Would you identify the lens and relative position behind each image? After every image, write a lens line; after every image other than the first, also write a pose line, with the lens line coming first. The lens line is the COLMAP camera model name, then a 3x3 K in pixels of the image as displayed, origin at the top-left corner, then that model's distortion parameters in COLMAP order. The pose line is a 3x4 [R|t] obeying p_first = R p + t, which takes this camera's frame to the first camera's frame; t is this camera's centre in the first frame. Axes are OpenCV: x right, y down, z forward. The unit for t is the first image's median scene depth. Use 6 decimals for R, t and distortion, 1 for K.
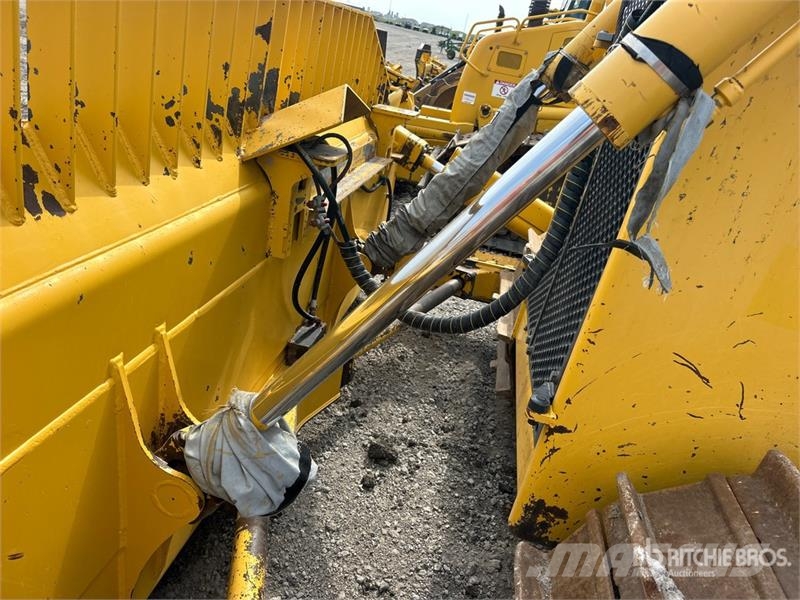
lens RADIAL K [[583.3, 0, 400.0], [0, 583.3, 300.0], [0, 0, 1]] dist [0.051207, -0.084875]
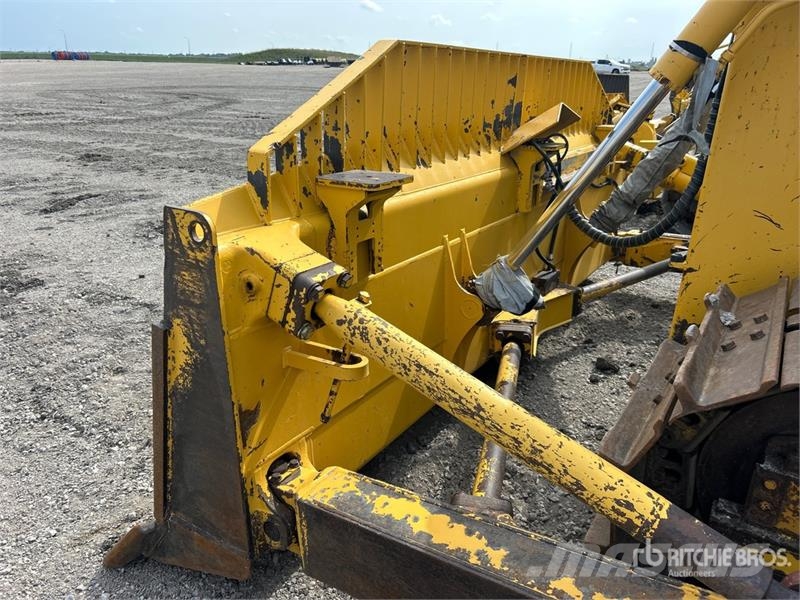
lens RADIAL K [[583.3, 0, 400.0], [0, 583.3, 300.0], [0, 0, 1]] dist [0.051207, -0.084875]
pose [[0.903231, -0.043600, -0.426934, 0.195736], [-0.001556, 0.994486, -0.104853, 0.397556], [0.429151, 0.095371, 0.898183, -0.701411]]
